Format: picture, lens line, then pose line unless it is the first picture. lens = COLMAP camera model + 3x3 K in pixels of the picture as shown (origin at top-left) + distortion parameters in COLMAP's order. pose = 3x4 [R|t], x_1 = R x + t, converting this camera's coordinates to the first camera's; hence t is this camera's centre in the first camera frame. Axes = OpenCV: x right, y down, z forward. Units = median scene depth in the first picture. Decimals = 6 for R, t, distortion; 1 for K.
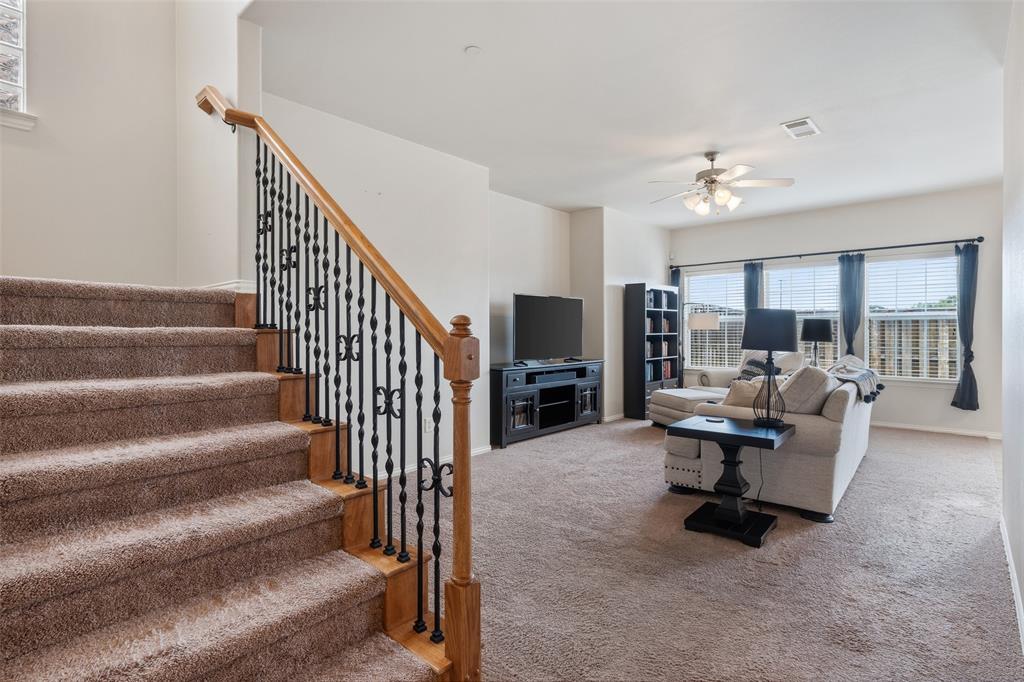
lens RADIAL K [[509.5, 0, 504.5], [0, 509.5, 335.6], [0, 0, 1]] dist [0.000653, 0.000624]
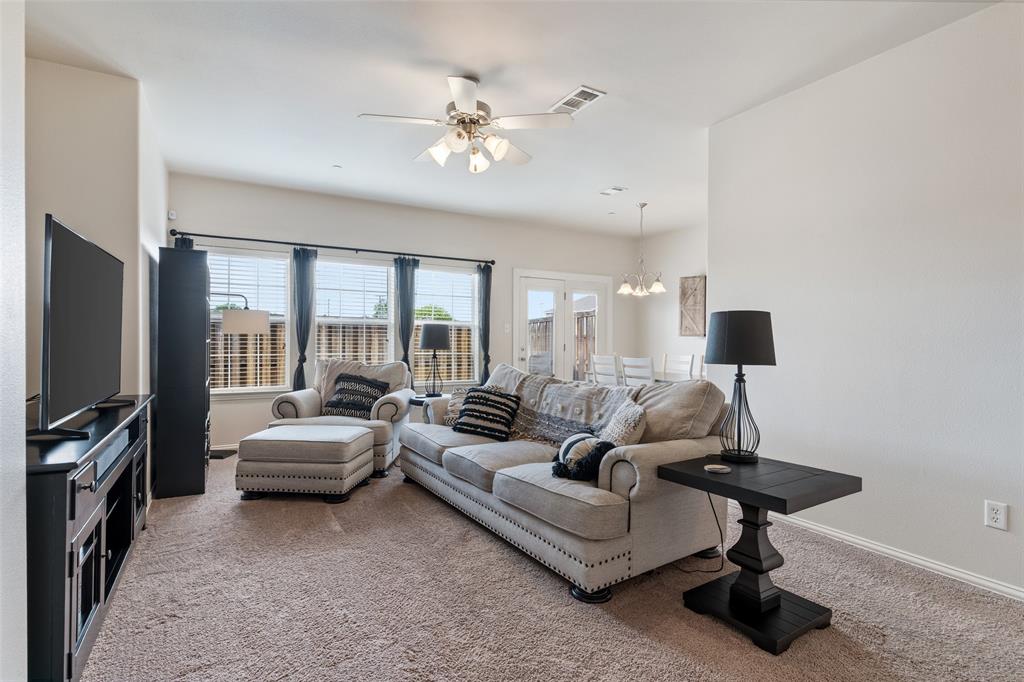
lens RADIAL K [[494.1, 0, 512.0], [0, 494.1, 341.0], [0, 0, 1]] dist [0.000913, 0.000012]
pose [[0.305194, -0.003771, 0.952283, -0.152981], [0.000940, 0.999993, 0.003659, -0.004993], [-0.952290, -0.000222, 0.305196, 0.529866]]
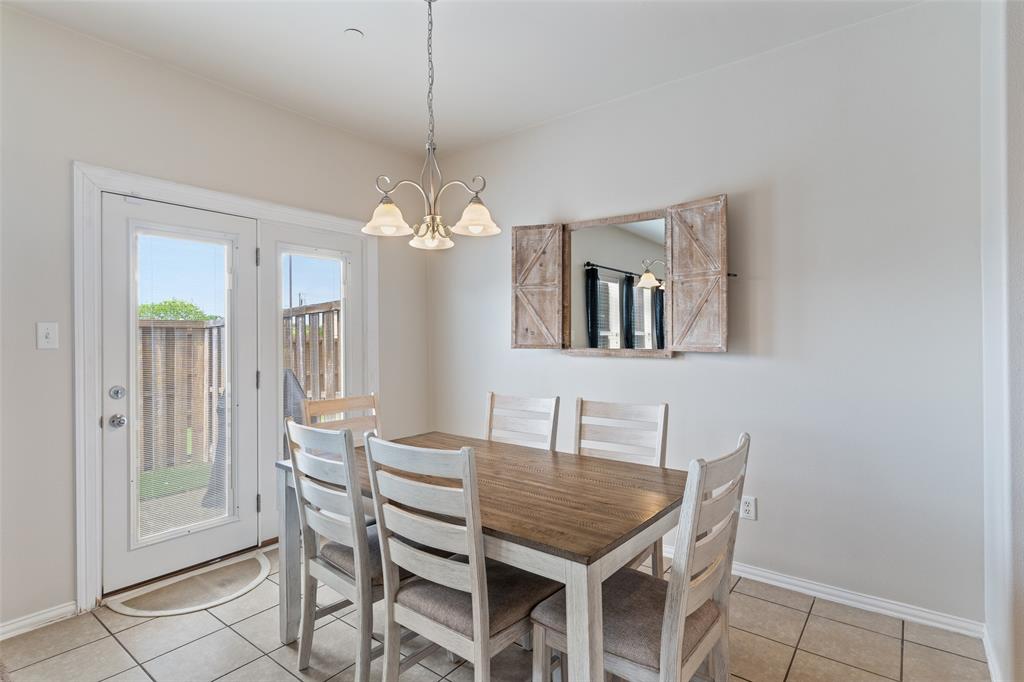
lens RADIAL K [[509.5, 0, 504.5], [0, 509.5, 335.6], [0, 0, 1]] dist [0.000653, 0.000624]
pose [[-0.069398, 0.006519, 0.997568, 0.466801], [0.014505, 0.999880, -0.005525, -0.021944], [-0.997484, 0.014087, -0.069484, 0.558391]]
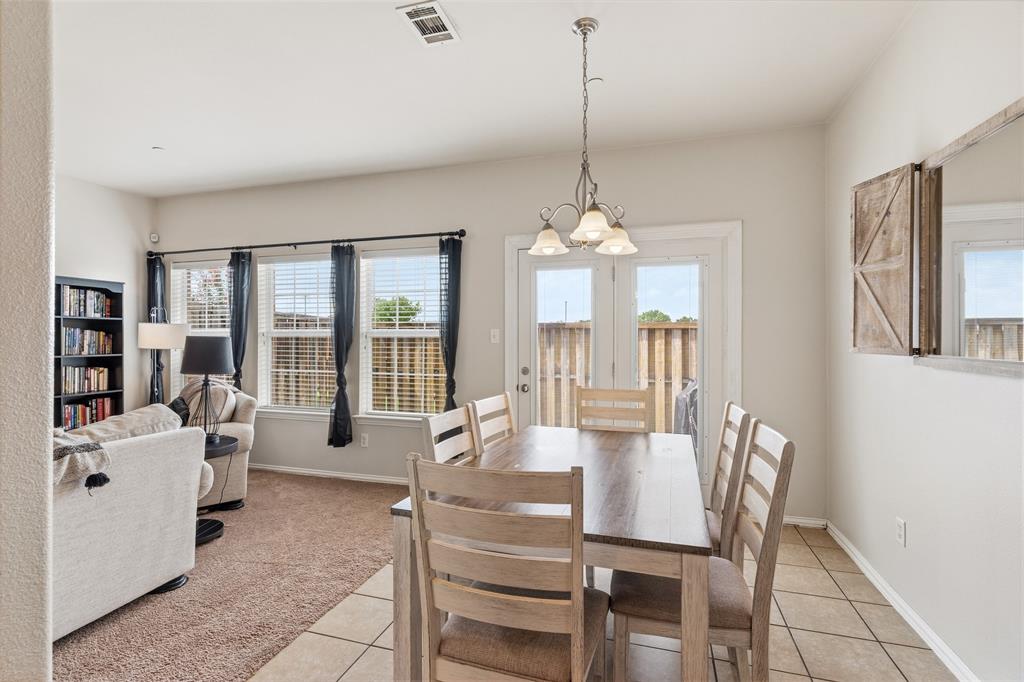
lens RADIAL K [[484.0, 0, 512.0], [0, 484.0, 341.0], [0, 0, 1]] dist [0.003732, 0.000410]
pose [[0.903433, -0.000635, 0.428730, 0.608664], [0.002733, 0.999987, -0.004279, -0.019589], [-0.428722, 0.005038, 0.903423, 0.274319]]
